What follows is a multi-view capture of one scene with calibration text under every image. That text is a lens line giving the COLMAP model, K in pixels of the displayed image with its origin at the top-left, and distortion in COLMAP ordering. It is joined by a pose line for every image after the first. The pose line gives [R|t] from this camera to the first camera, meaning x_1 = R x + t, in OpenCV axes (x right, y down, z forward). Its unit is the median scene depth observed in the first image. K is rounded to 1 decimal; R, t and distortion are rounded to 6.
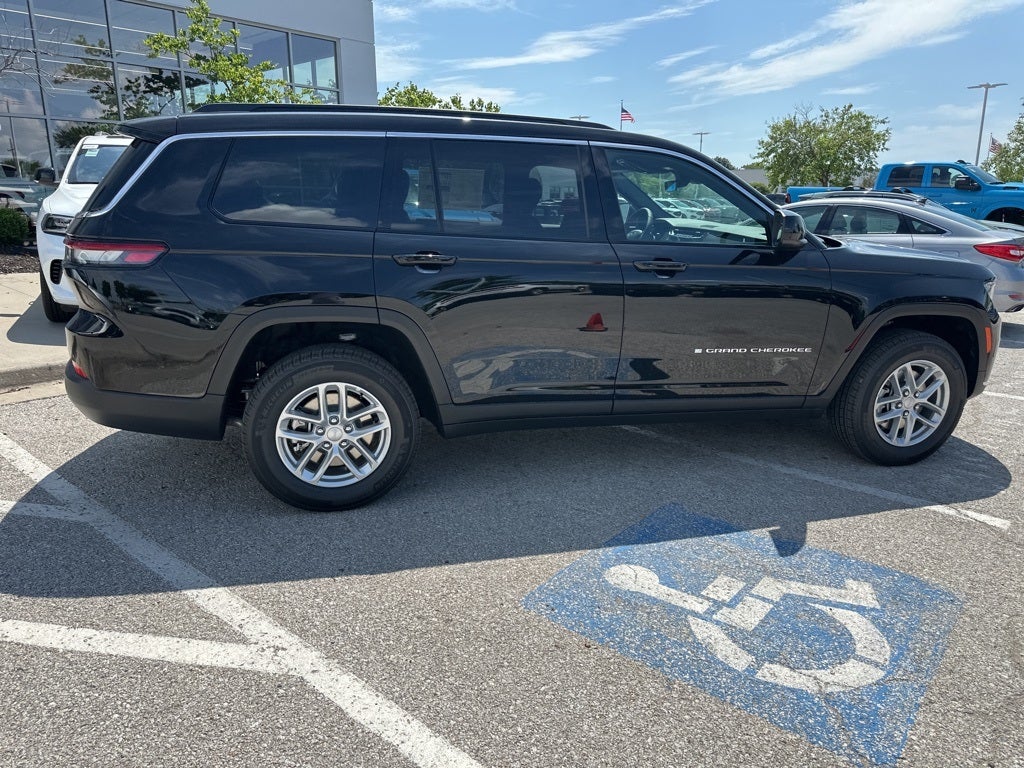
lens RADIAL K [[725.5, 0, 509.7], [0, 725.5, 381.0], [0, 0, 1]] dist [0.023902, -0.030107]
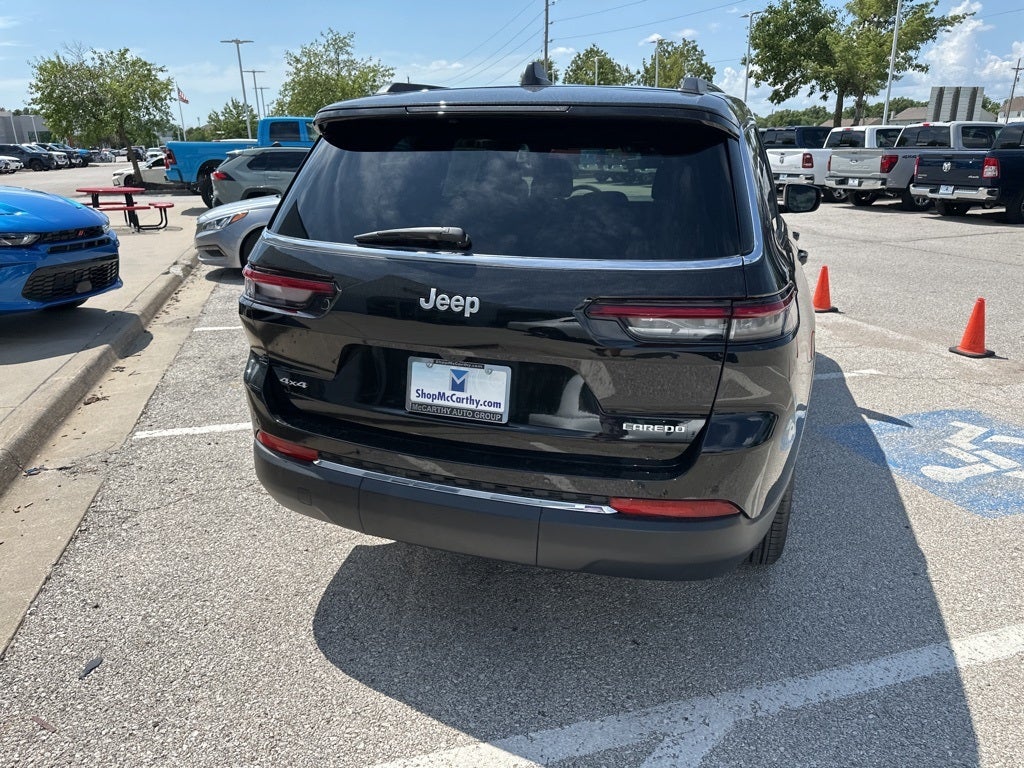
lens RADIAL K [[725.5, 0, 510.3], [0, 725.5, 389.7], [0, 0, 1]] dist [0.023902, -0.030107]
pose [[0.548688, -0.279486, 0.787927, -1.134901], [0.217438, 0.957738, 0.188302, -0.265601], [-0.807256, 0.068006, 0.586270, 0.758947]]
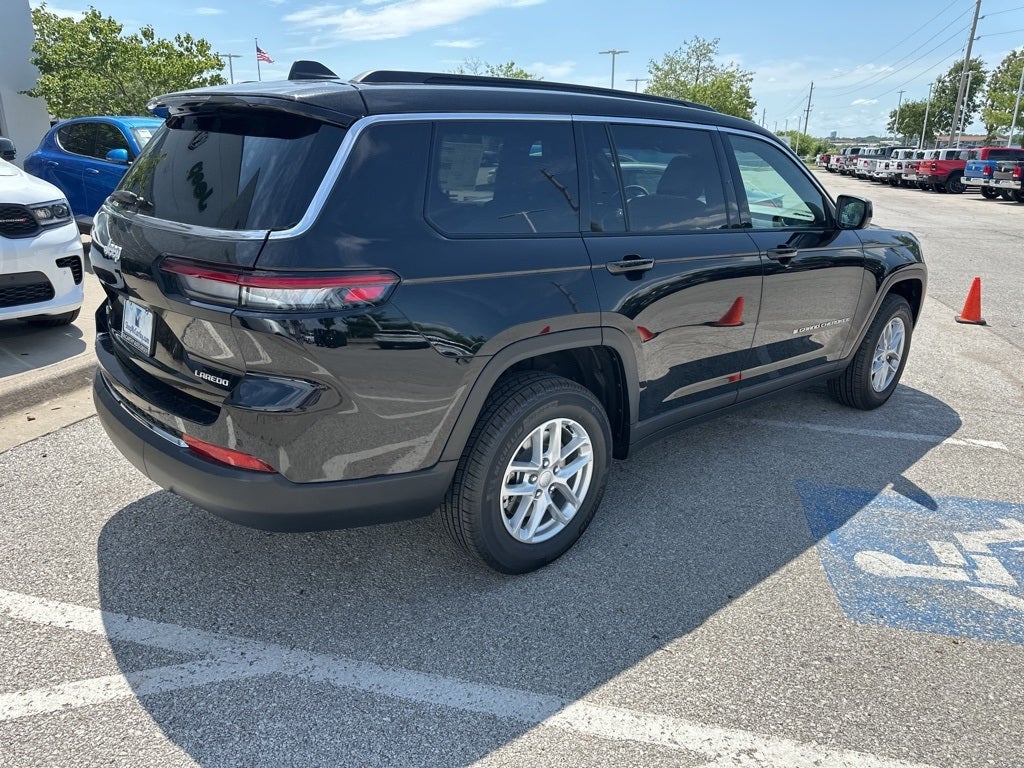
lens RADIAL K [[725.5, 0, 511.2], [0, 725.5, 377.4], [0, 0, 1]] dist [0.023902, -0.030107]
pose [[0.886765, -0.132142, 0.442929, -0.654681], [0.104050, 0.990737, 0.087262, -0.125767], [-0.450356, -0.031294, 0.892300, 0.280898]]
